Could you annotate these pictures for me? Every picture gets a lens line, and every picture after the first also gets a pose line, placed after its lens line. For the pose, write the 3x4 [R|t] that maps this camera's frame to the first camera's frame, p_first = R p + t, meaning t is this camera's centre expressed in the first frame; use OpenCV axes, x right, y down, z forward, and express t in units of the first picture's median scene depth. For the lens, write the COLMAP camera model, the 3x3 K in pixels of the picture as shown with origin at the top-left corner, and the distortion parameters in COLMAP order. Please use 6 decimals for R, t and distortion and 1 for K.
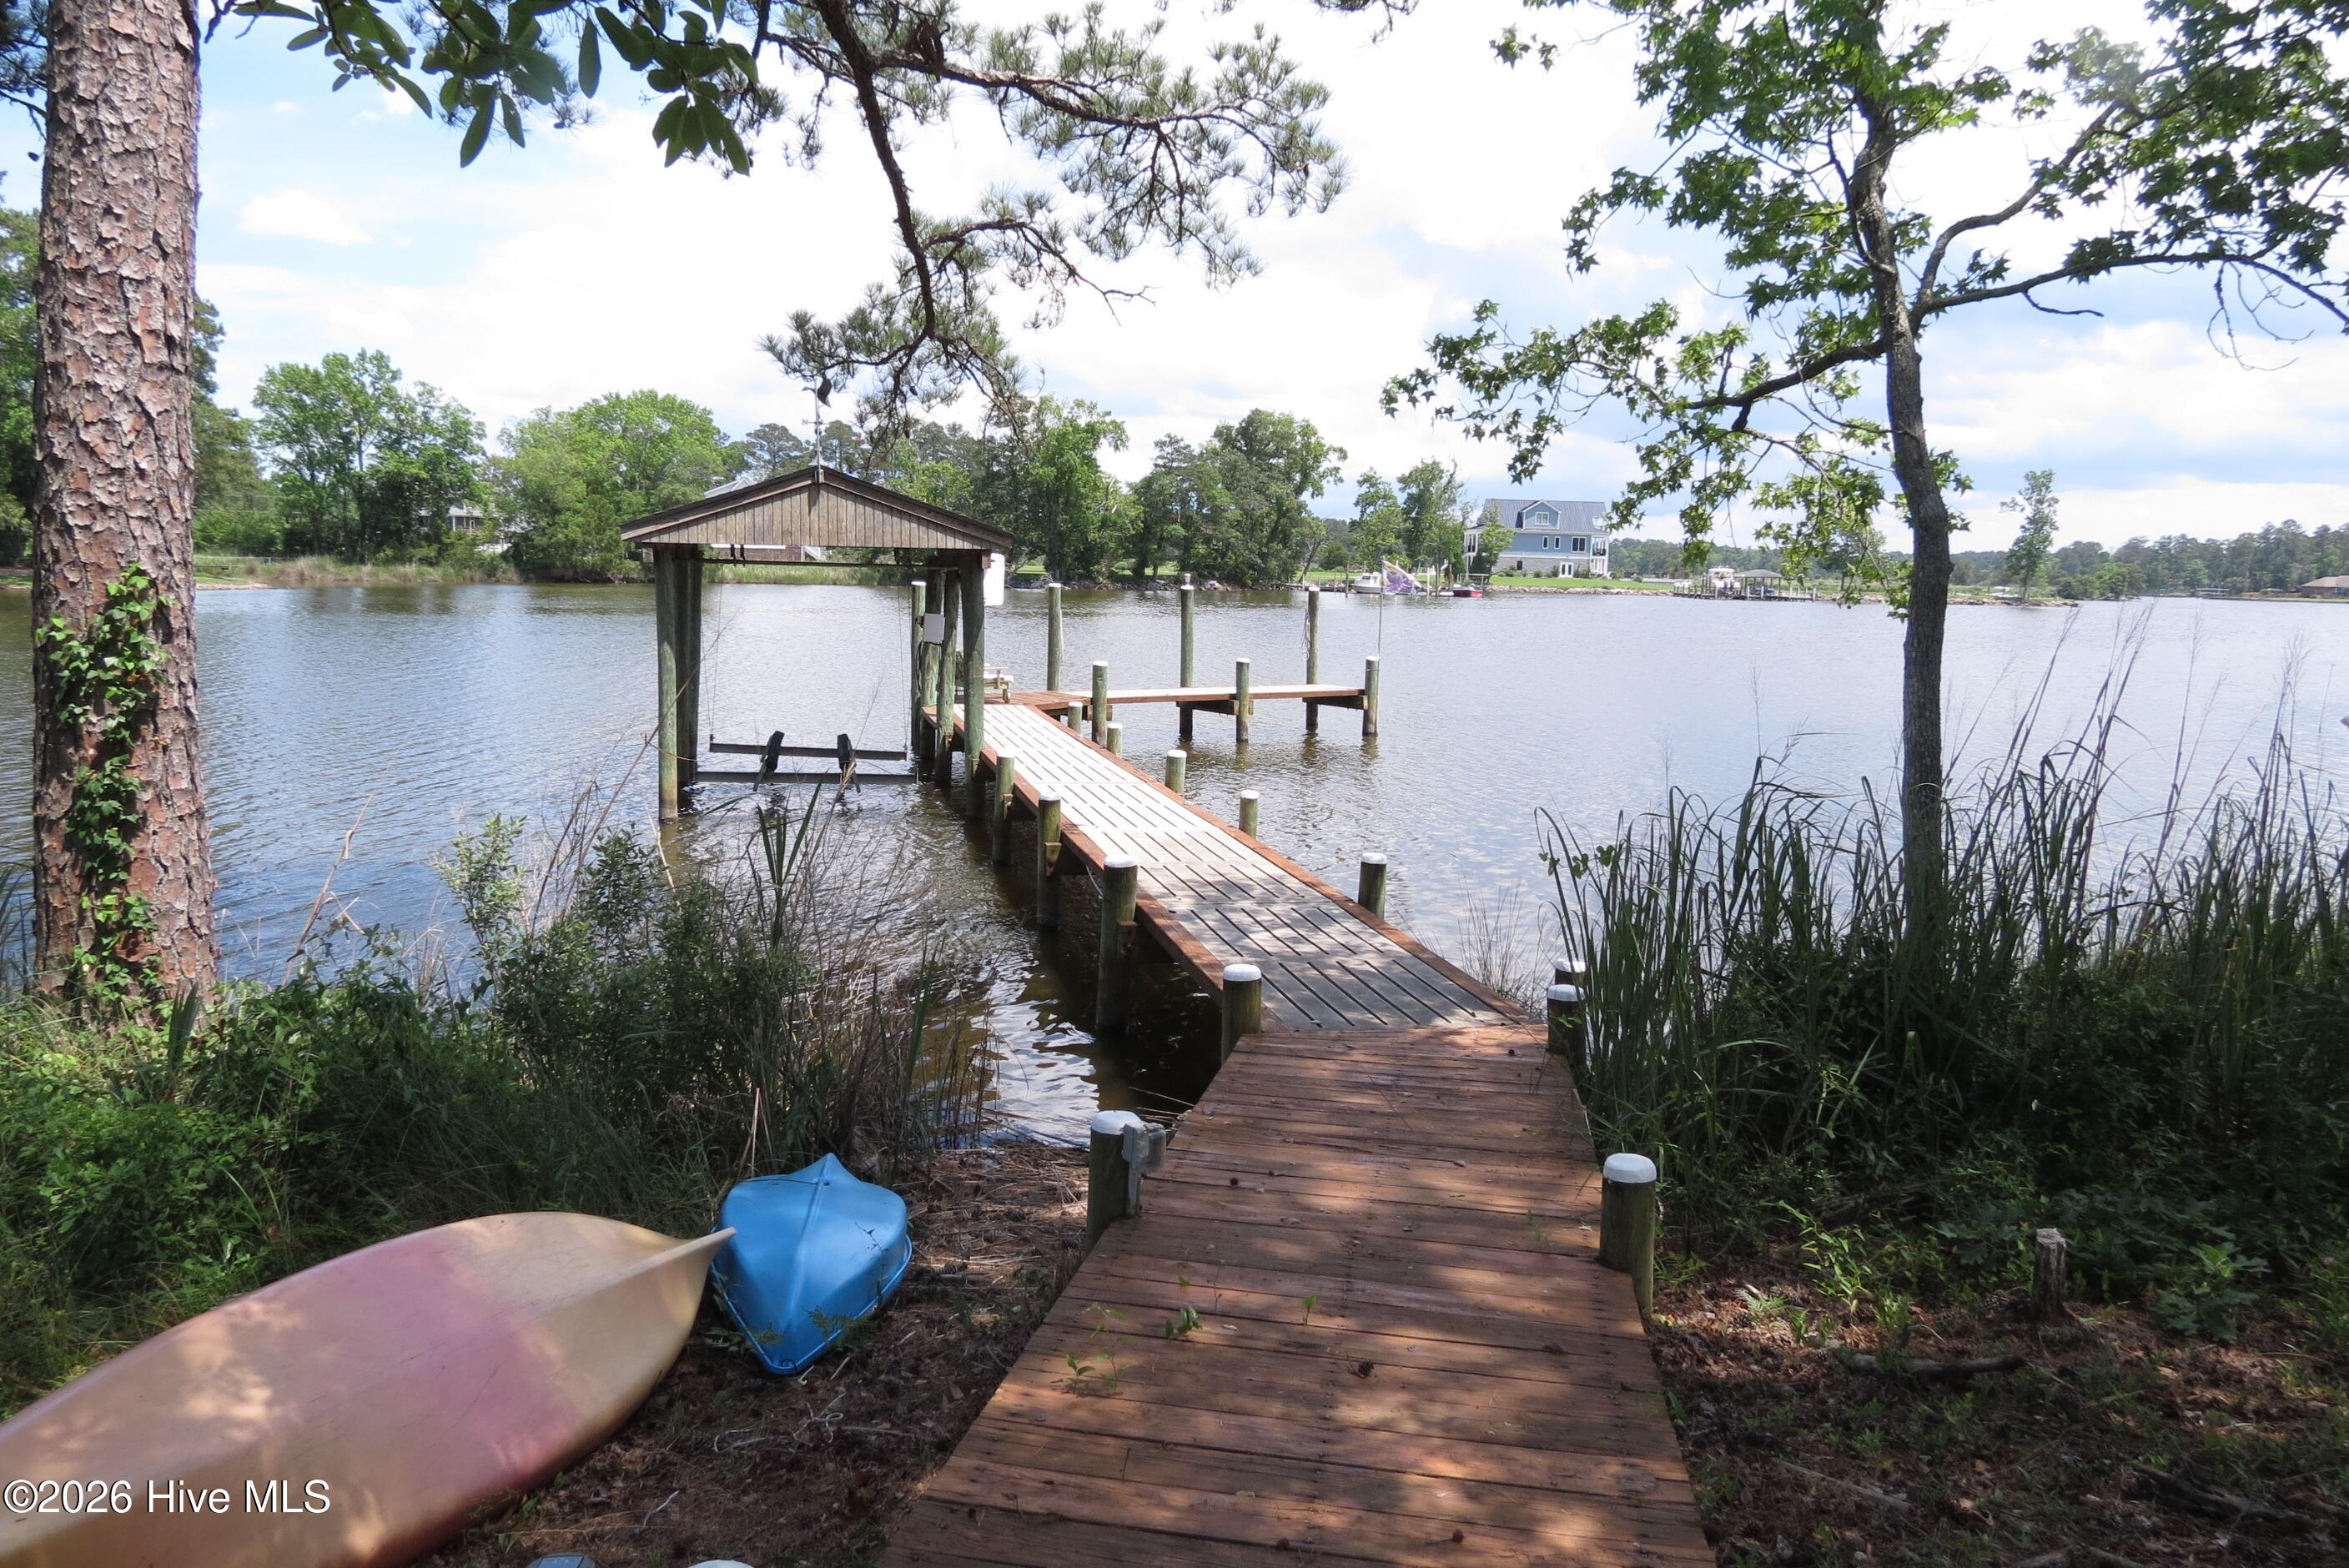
lens RADIAL K [[1689.6, 0, 1174.5], [0, 1689.6, 784.0], [0, 0, 1]] dist [-0.030873, 0.026883]
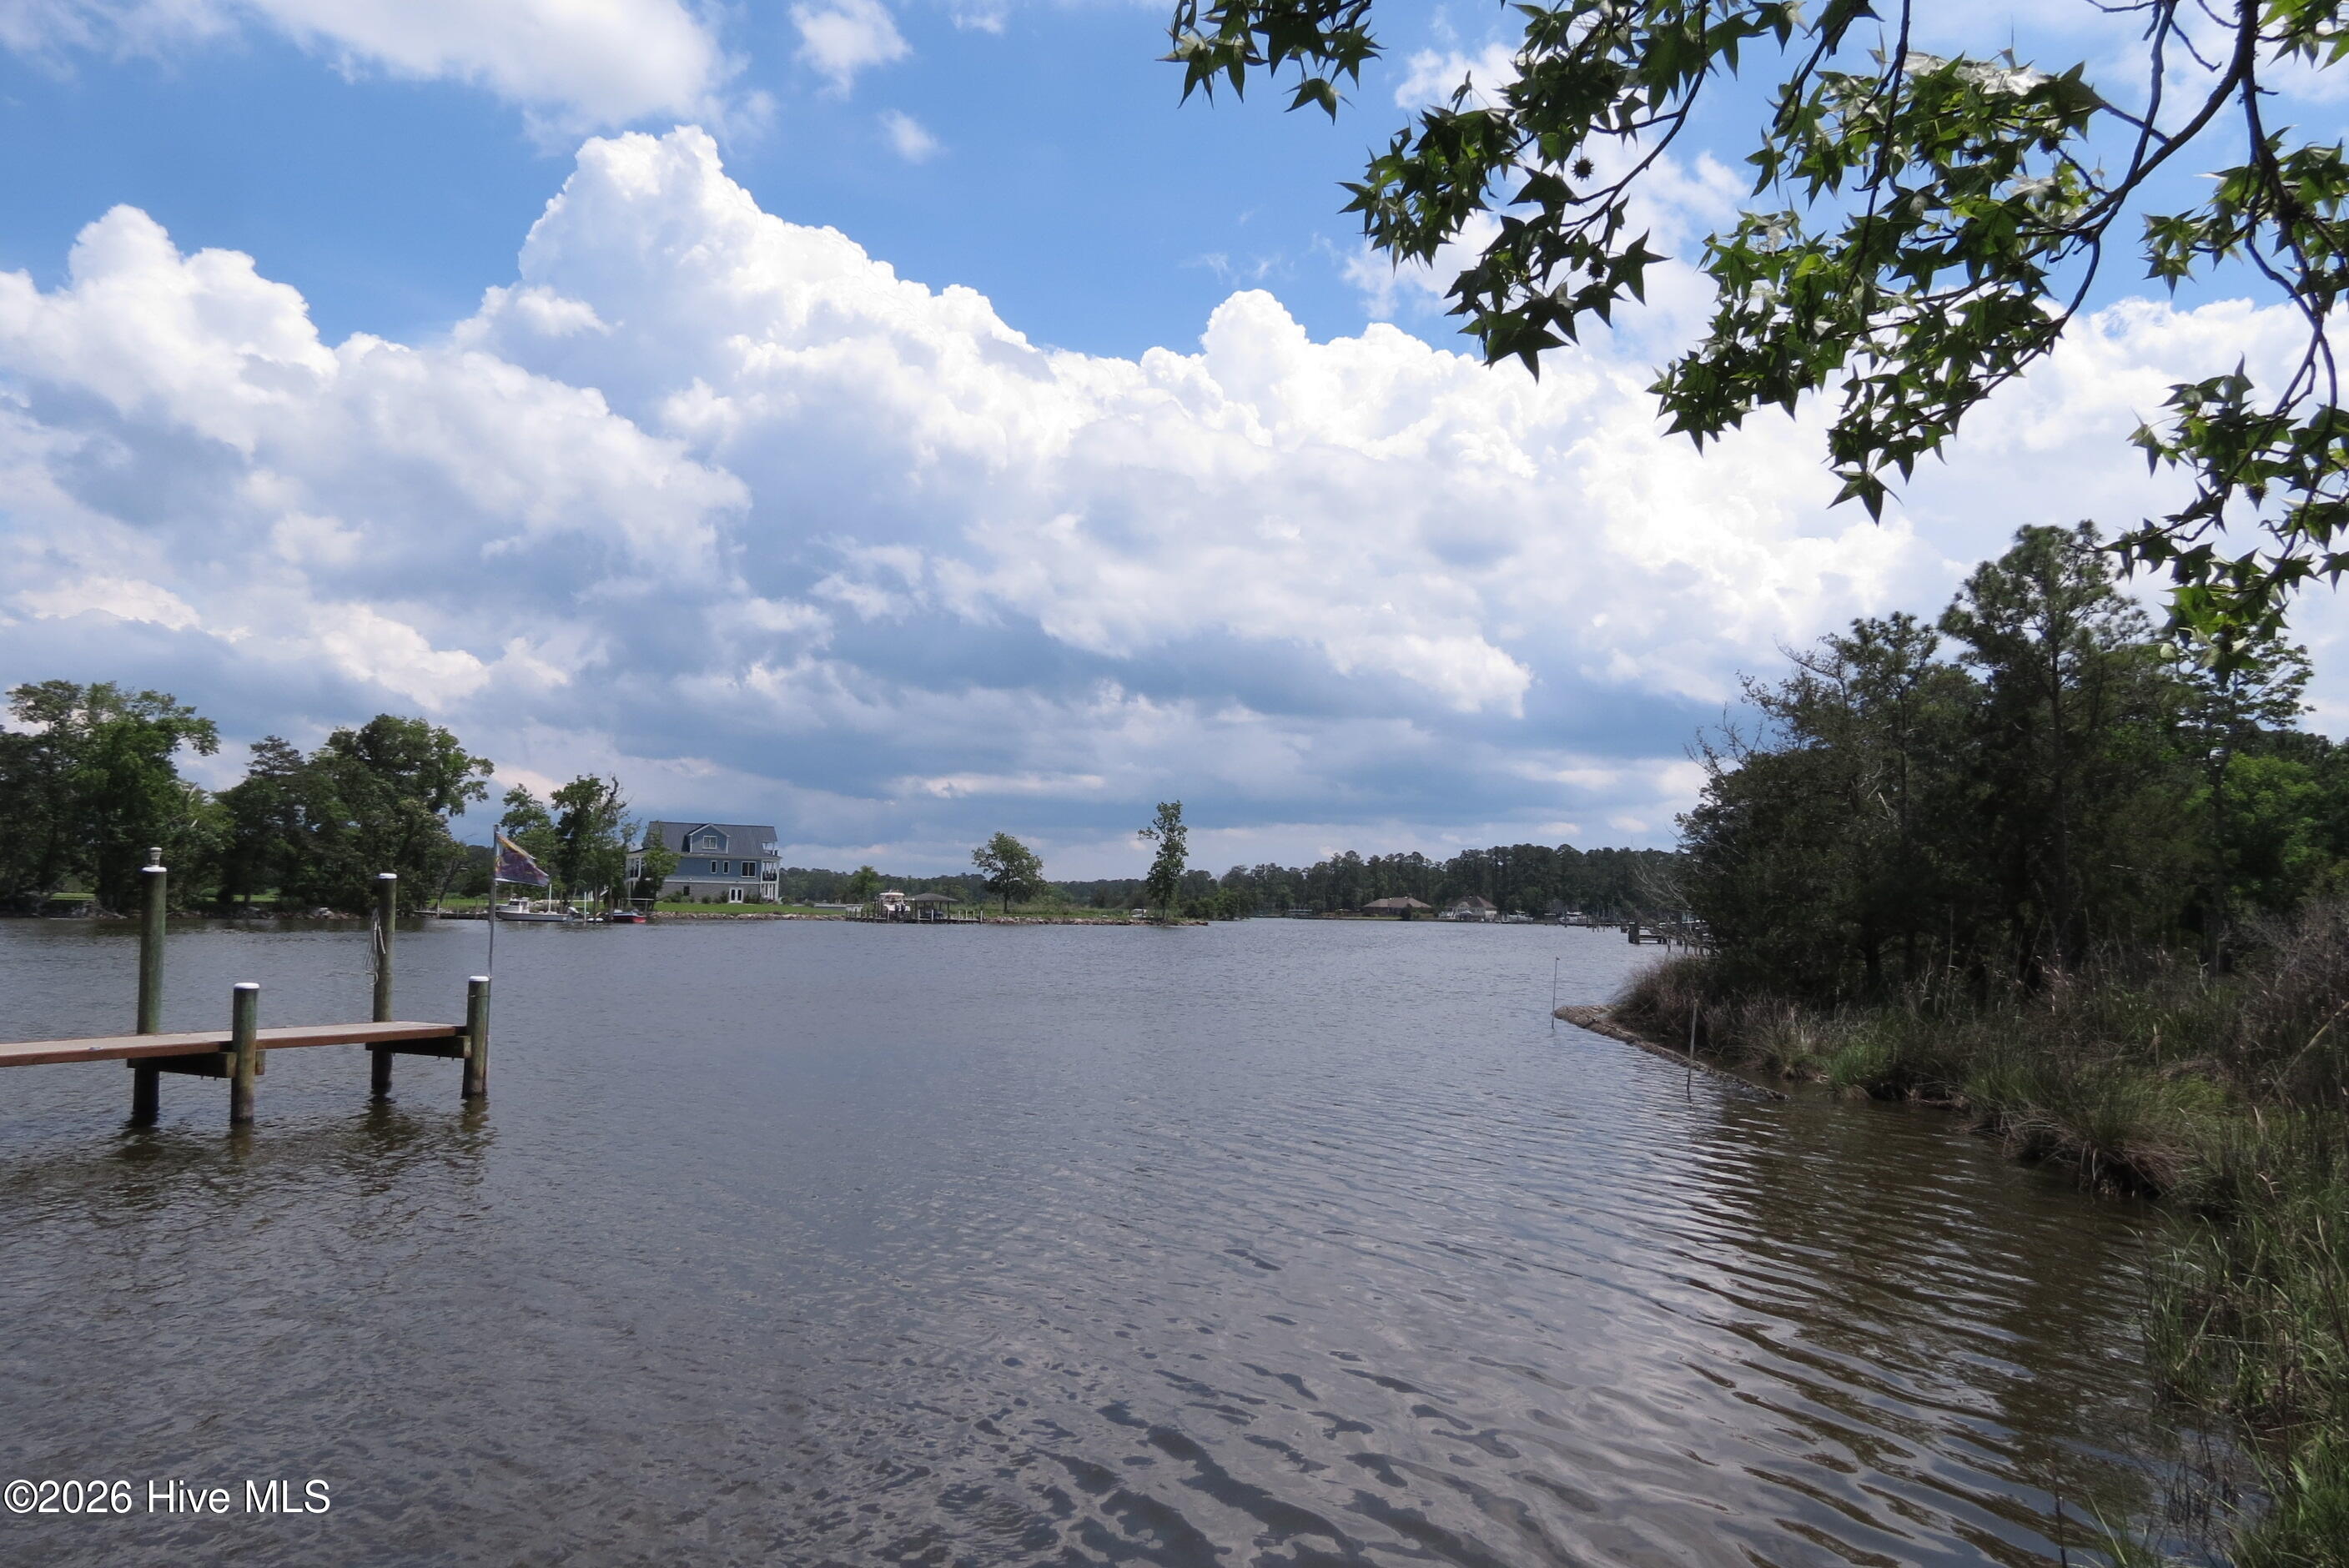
lens RADIAL K [[1689.6, 0, 1174.5], [0, 1689.6, 784.0], [0, 0, 1]] dist [-0.030873, 0.026883]
pose [[0.885898, 0.024931, 0.463210, 0.071485], [0.065273, 0.981920, -0.177685, -0.020320], [-0.459265, 0.187646, 0.868254, 0.402078]]
